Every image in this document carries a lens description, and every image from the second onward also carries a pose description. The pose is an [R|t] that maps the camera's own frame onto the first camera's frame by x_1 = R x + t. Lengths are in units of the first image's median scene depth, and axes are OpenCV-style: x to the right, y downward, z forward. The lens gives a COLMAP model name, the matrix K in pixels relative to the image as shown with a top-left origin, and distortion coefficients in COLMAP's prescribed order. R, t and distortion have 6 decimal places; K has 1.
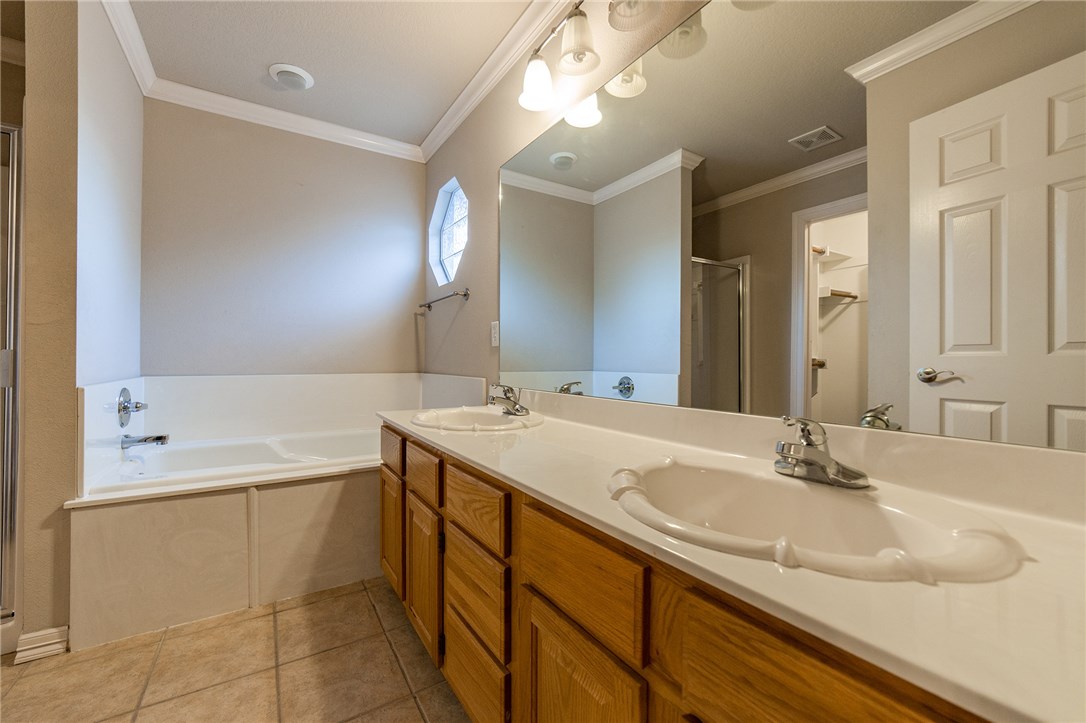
lens RADIAL K [[448.2, 0, 543.1], [0, 448.2, 359.3], [0, 0, 1]] dist [-0.000025, 0.000637]
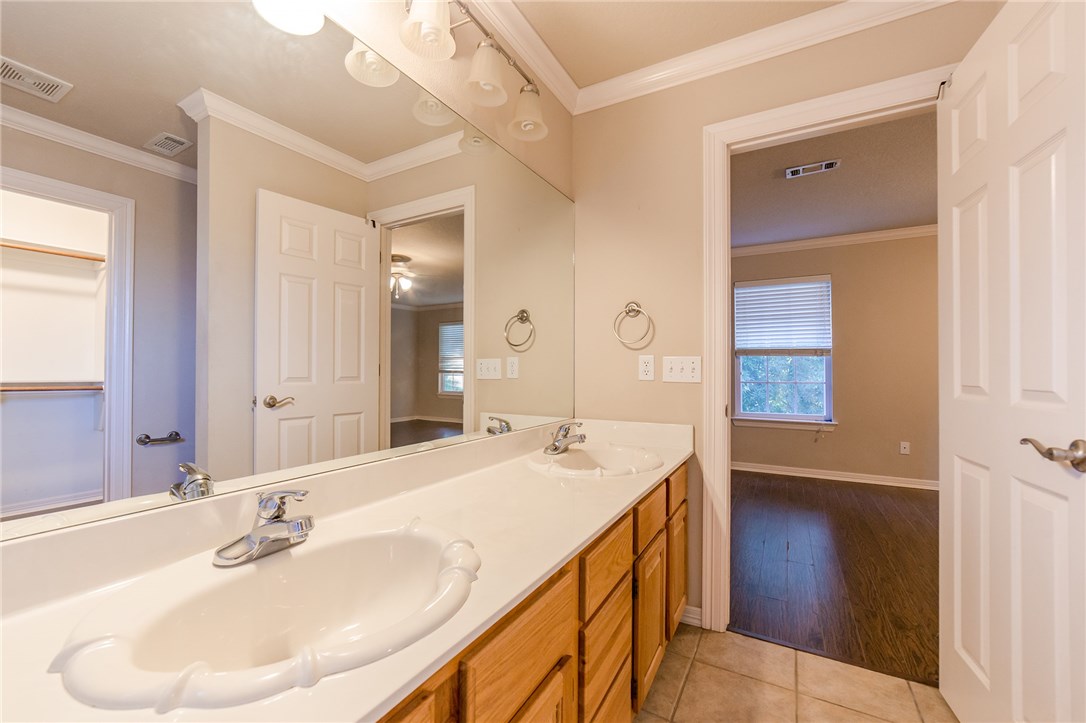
lens RADIAL K [[434.3, 0, 543.0], [0, 434.3, 361.5], [0, 0, 1]] dist [-0.006101, 0.000338]
pose [[-0.458392, 0.034154, 0.888093, -1.048711], [-0.000246, 0.999256, -0.038556, -0.053215], [-0.888750, -0.017893, -0.458043, 1.679756]]
